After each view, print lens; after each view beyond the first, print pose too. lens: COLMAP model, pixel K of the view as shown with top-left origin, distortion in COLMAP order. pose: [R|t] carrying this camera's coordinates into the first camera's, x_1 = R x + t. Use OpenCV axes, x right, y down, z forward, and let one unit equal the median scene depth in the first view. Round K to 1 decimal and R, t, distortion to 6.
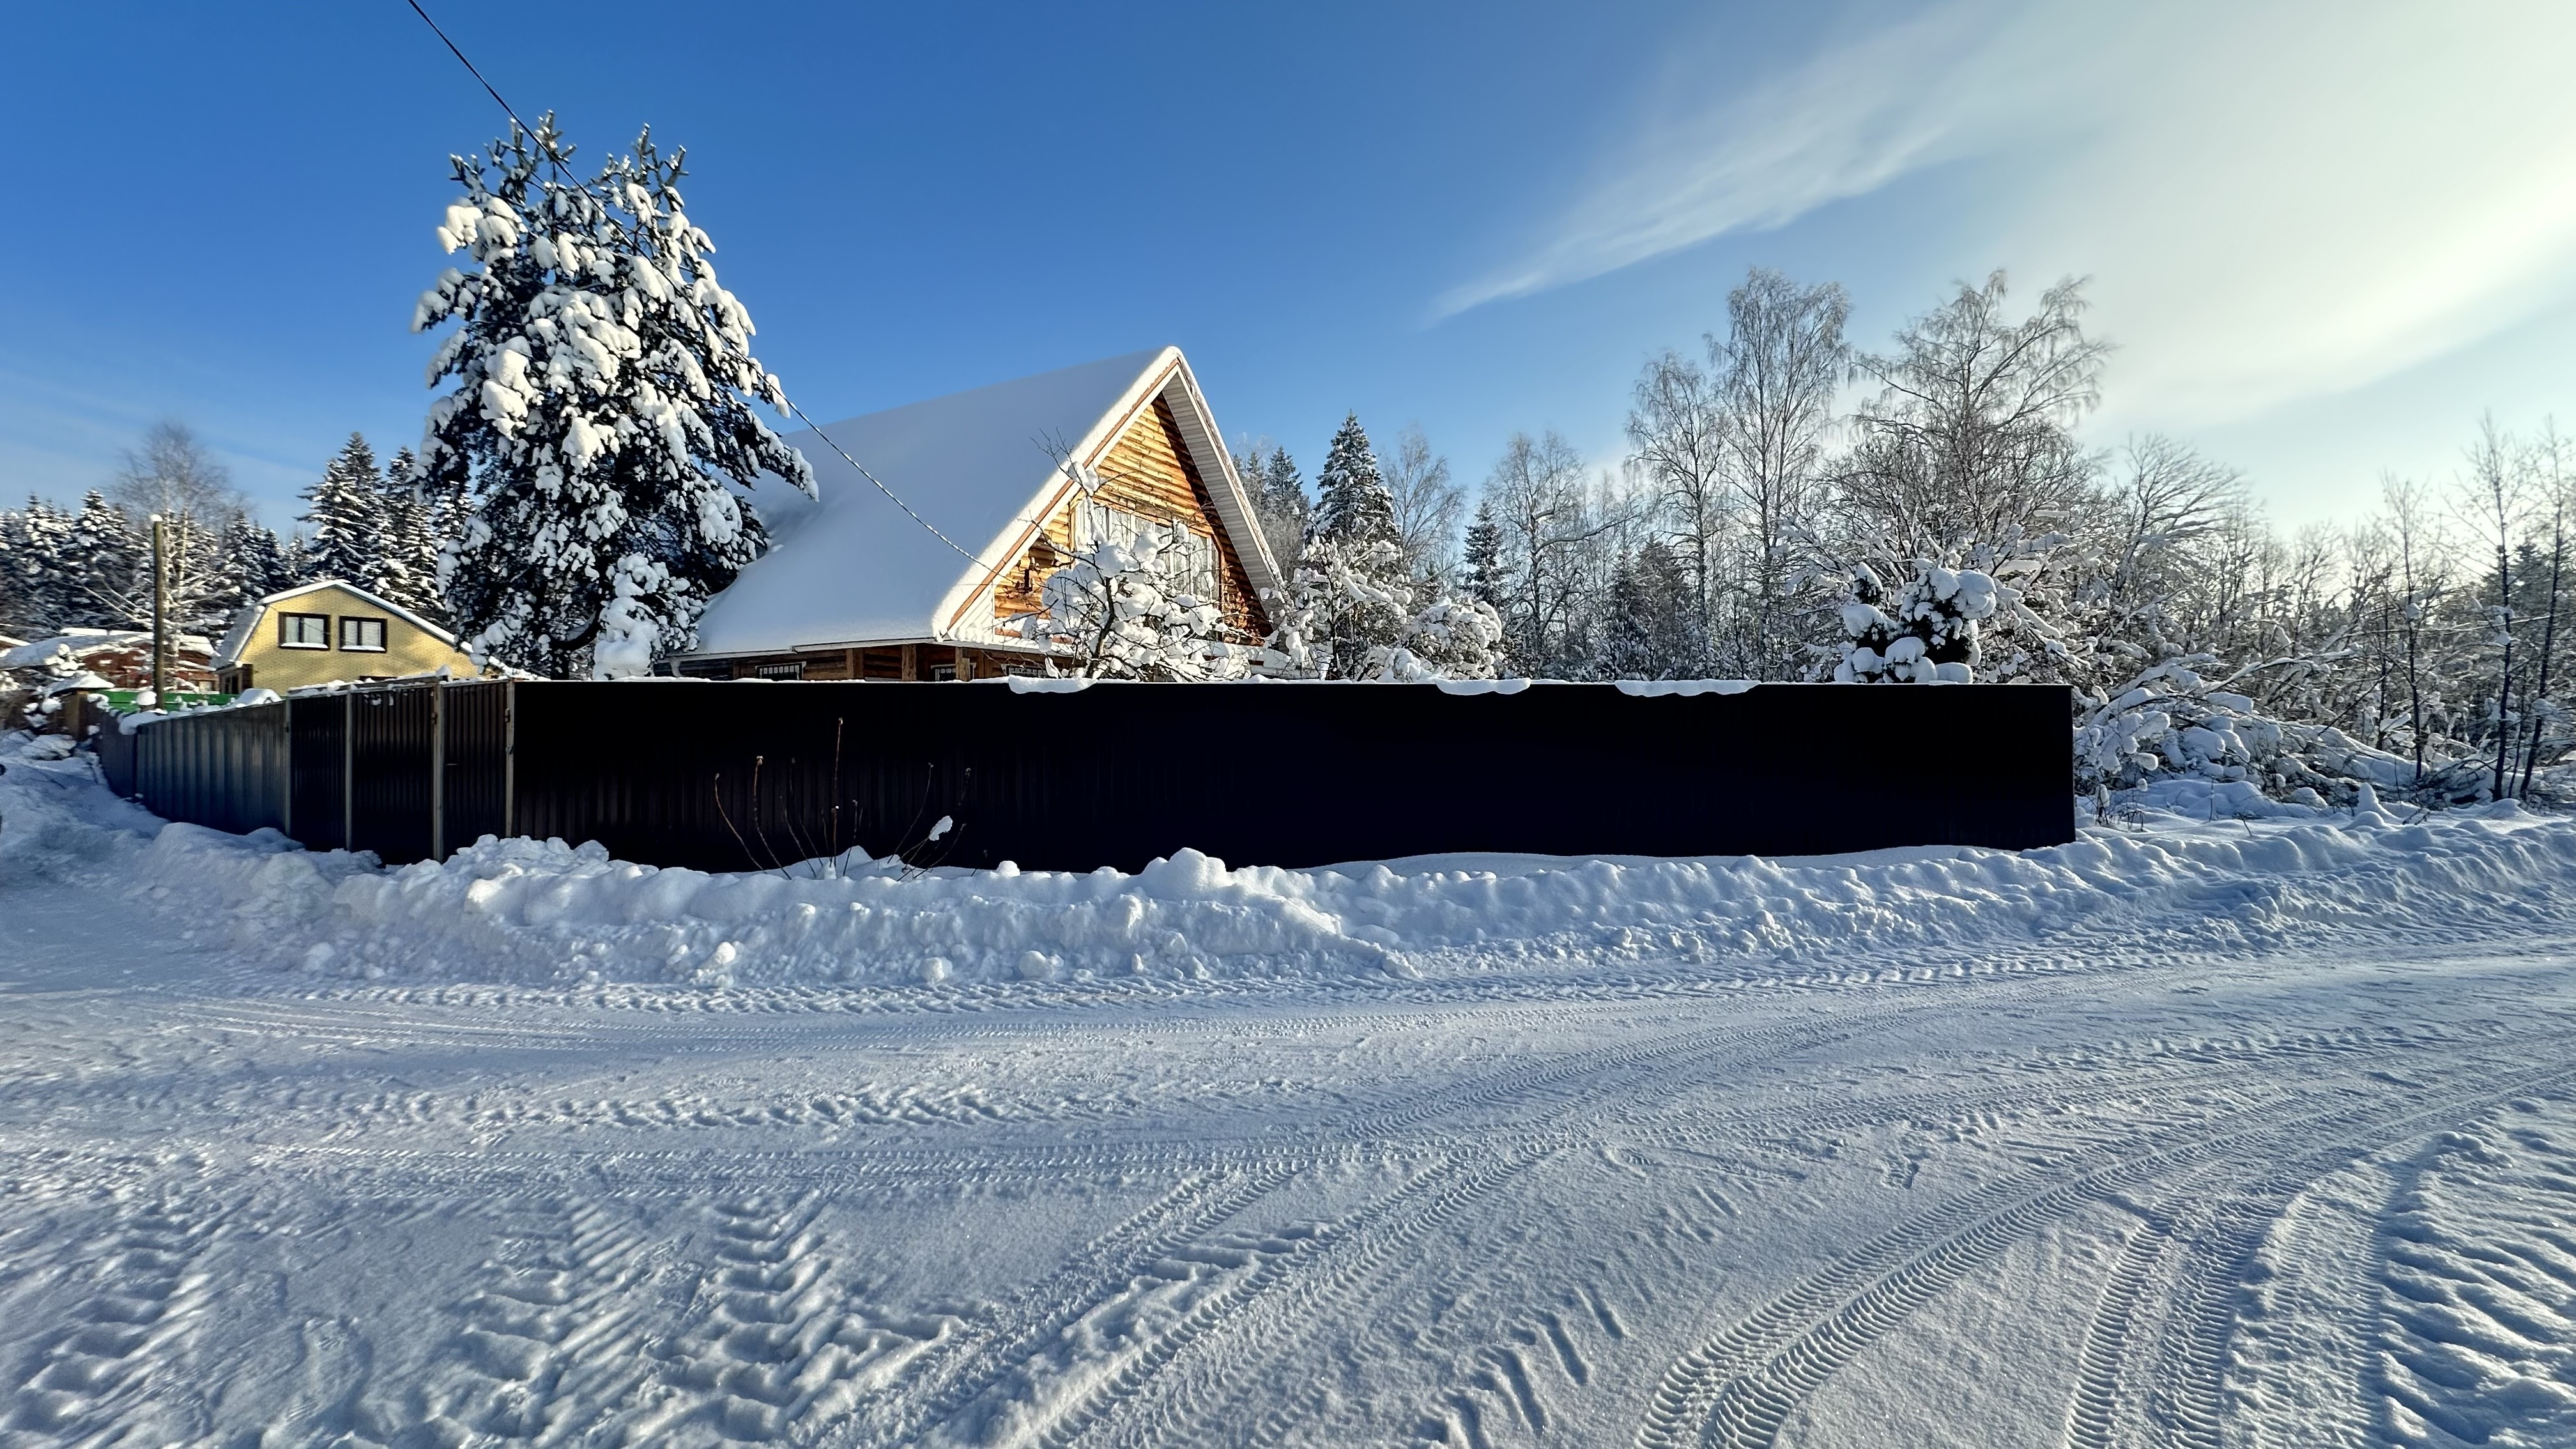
lens RADIAL K [[1017.7, 0, 1293.8], [0, 1017.7, 726.4], [0, 0, 1]] dist [-0.002331, -0.000034]
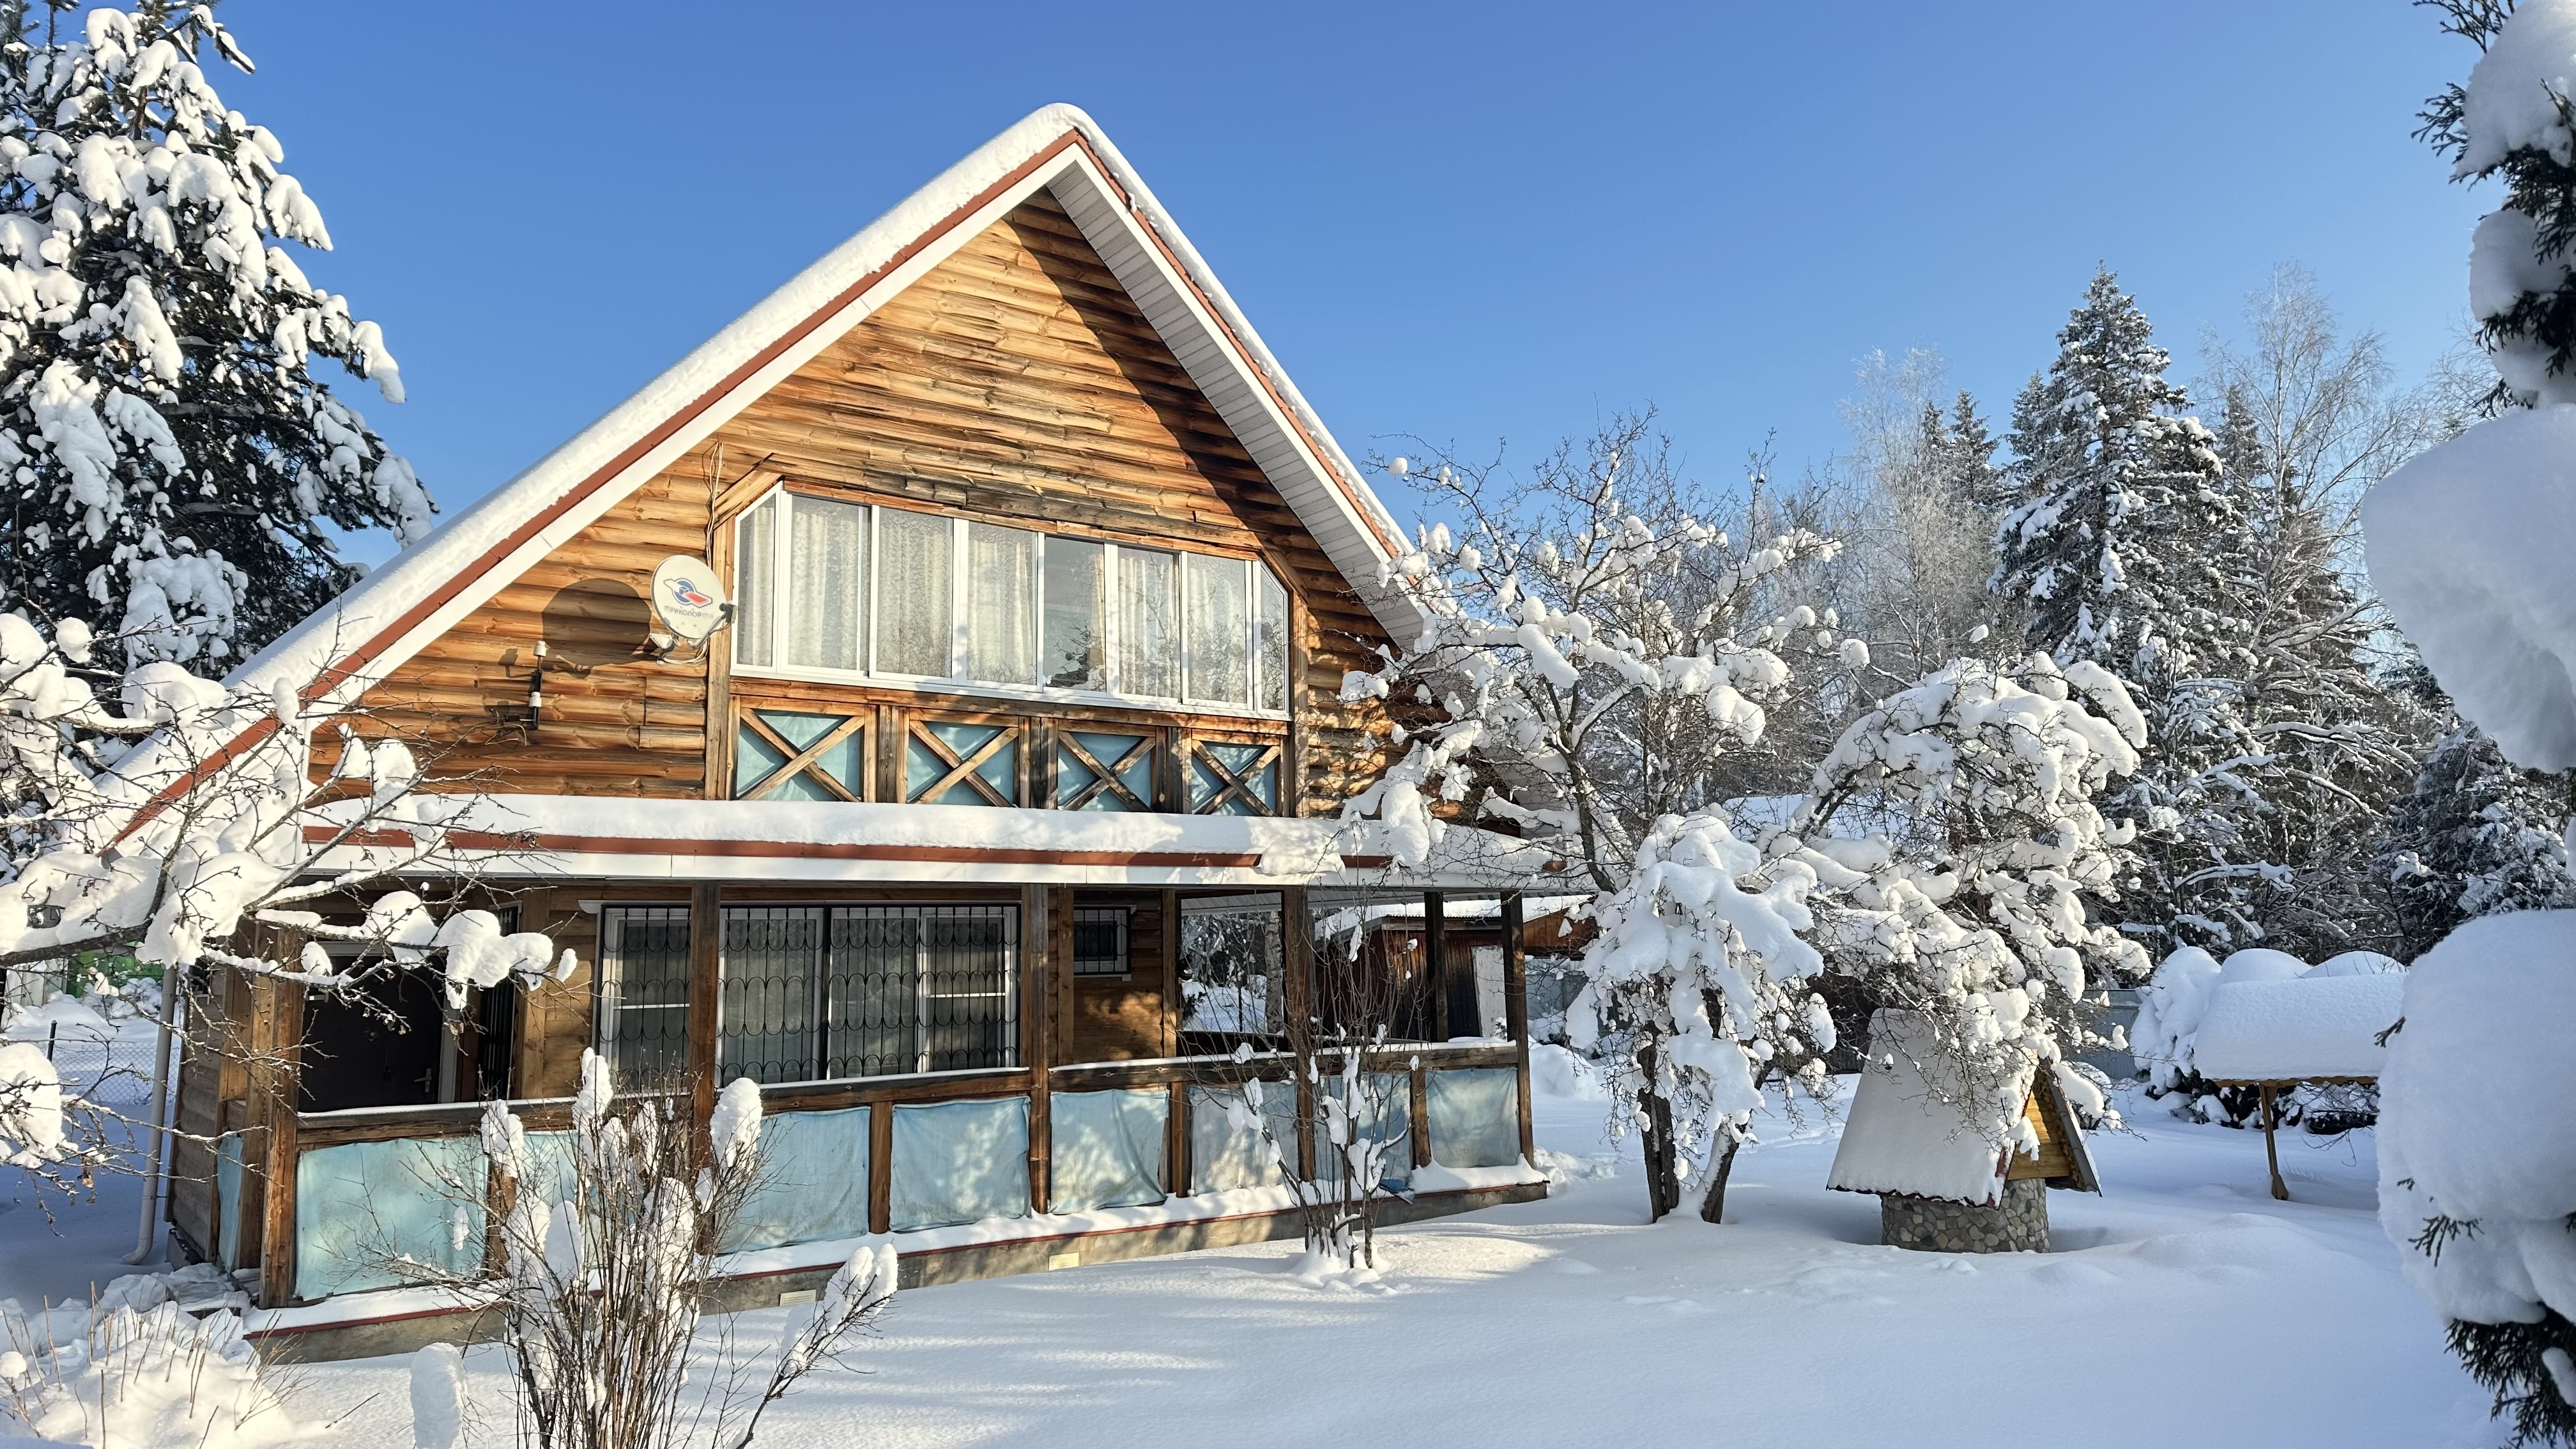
lens RADIAL K [[1789.5, 0, 1304.0], [0, 1789.5, 722.5], [0, 0, 1]] dist [0.072567, -0.086431]
pose [[0.891377, -0.059877, -0.449291, 0.275161], [0.006918, 0.992918, -0.118602, -0.039925], [0.453210, 0.102611, 0.885478, 0.423957]]
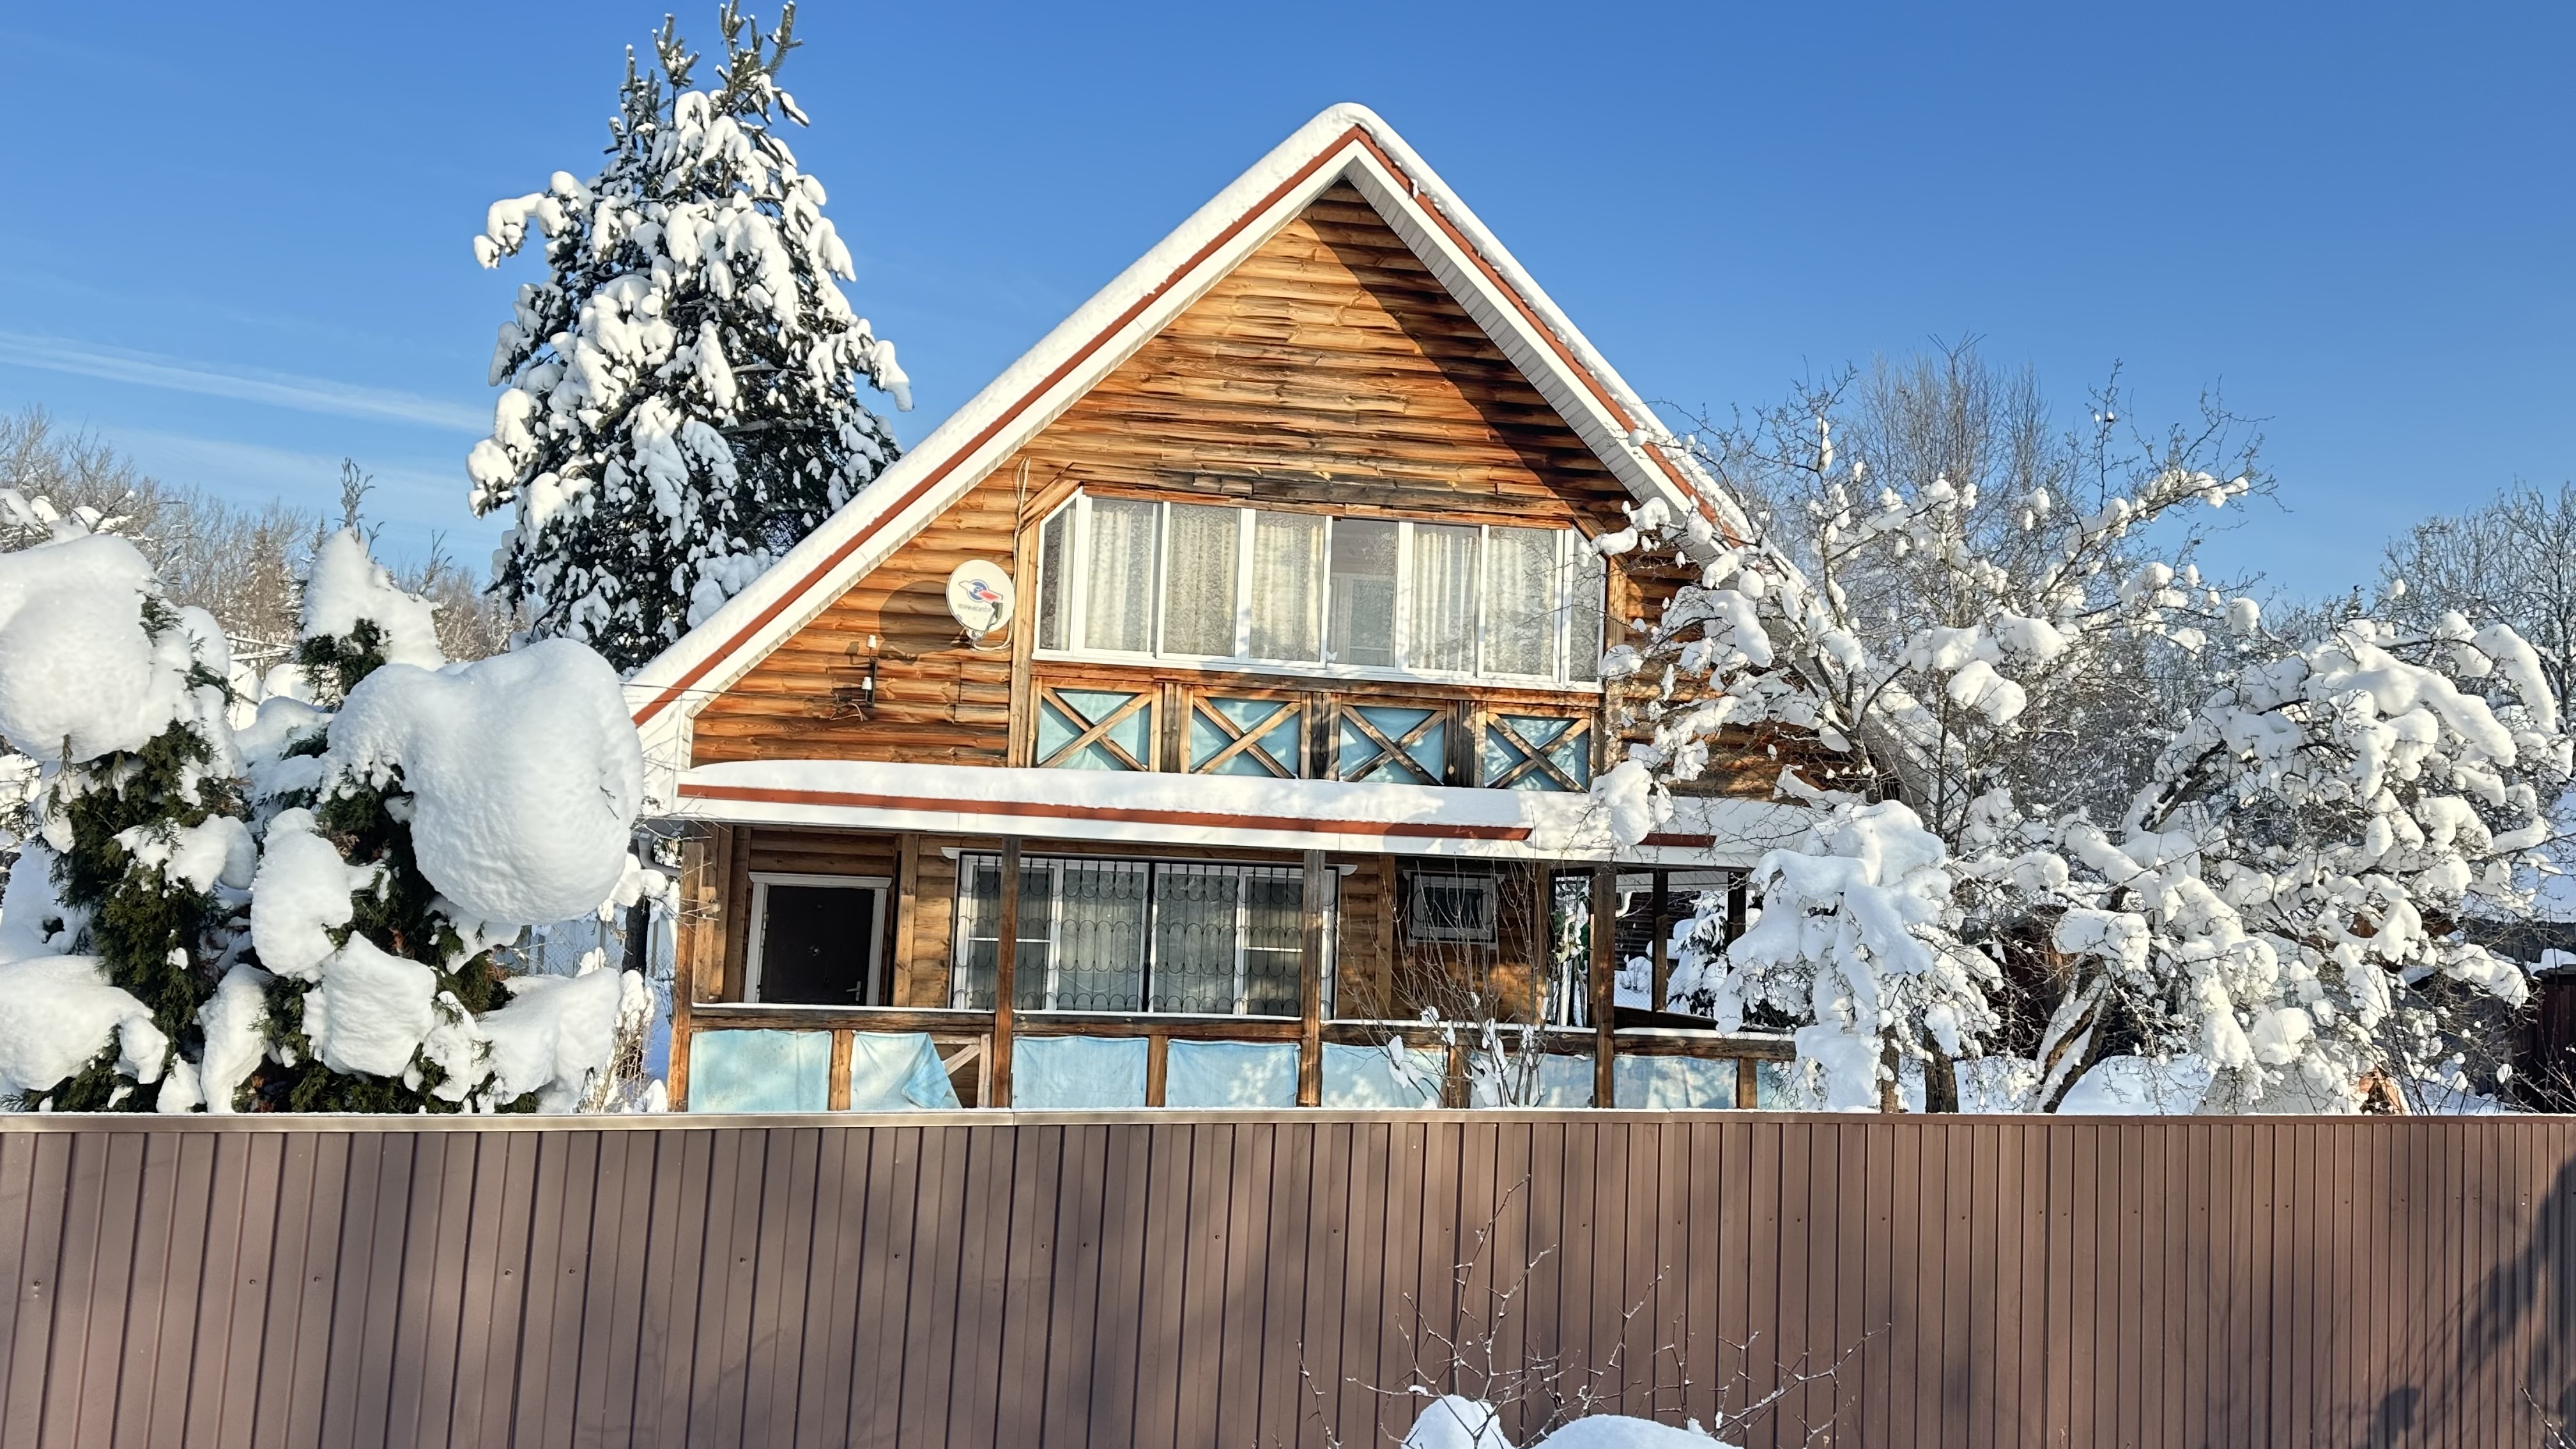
lens RADIAL K [[2172.3, 0, 1290.8], [0, 2172.3, 746.2], [0, 0, 1]] dist [0.072132, -0.095897]
pose [[0.593373, -0.027867, -0.804445, 0.587717], [-0.040112, 0.997135, -0.064130, -0.045340], [0.803928, 0.070321, 0.590555, 0.457222]]
